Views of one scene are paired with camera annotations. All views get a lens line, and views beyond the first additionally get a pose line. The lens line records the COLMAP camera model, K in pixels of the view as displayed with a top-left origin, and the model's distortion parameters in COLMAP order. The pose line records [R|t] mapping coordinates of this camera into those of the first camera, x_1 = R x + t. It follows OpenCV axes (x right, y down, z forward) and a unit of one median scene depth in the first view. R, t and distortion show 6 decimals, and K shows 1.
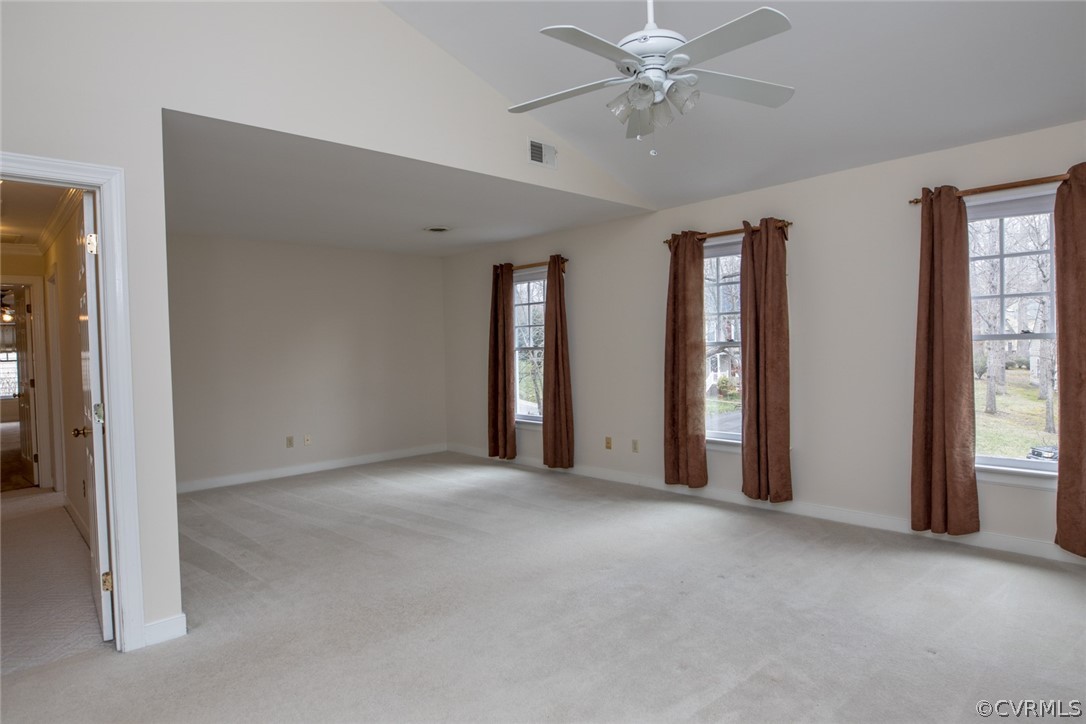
lens RADIAL K [[622.1, 0, 544.1], [0, 622.1, 361.6], [0, 0, 1]] dist [-0.003528, -0.000865]
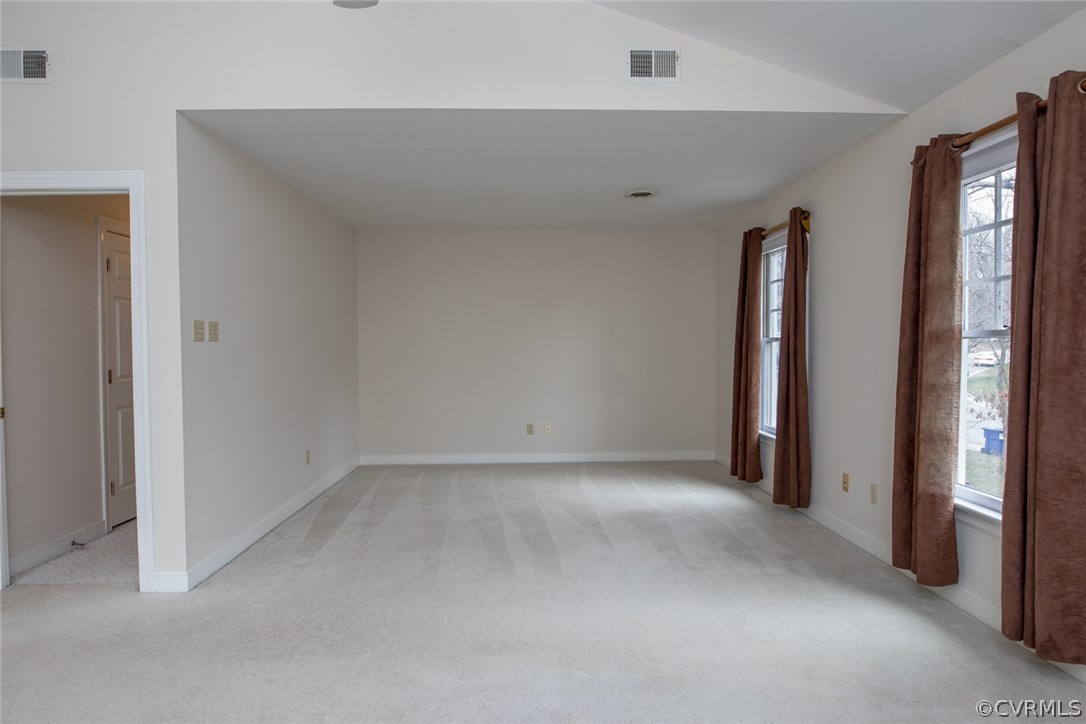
lens RADIAL K [[625.6, 0, 546.9], [0, 625.6, 362.8], [0, 0, 1]] dist [-0.016865, -0.001979]
pose [[0.753422, 0.039774, -0.656333, 0.346817], [-0.028642, 0.999207, 0.027674, -0.007094], [0.656913, -0.002051, 0.753964, 0.338814]]
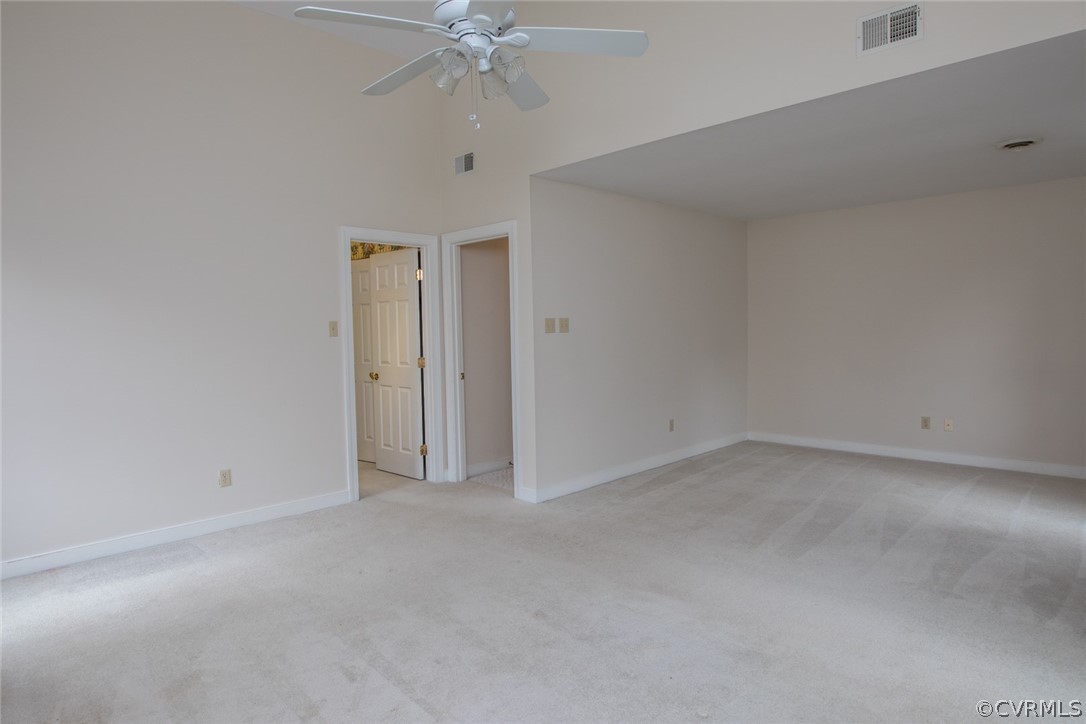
lens RADIAL K [[627.2, 0, 546.2], [0, 627.2, 359.9], [0, 0, 1]] dist [-0.022202, -0.000735]
pose [[0.037810, 0.077687, -0.996261, 0.583128], [-0.006046, 0.996973, 0.077513, -0.033384], [0.999267, 0.003092, 0.038165, 0.552288]]
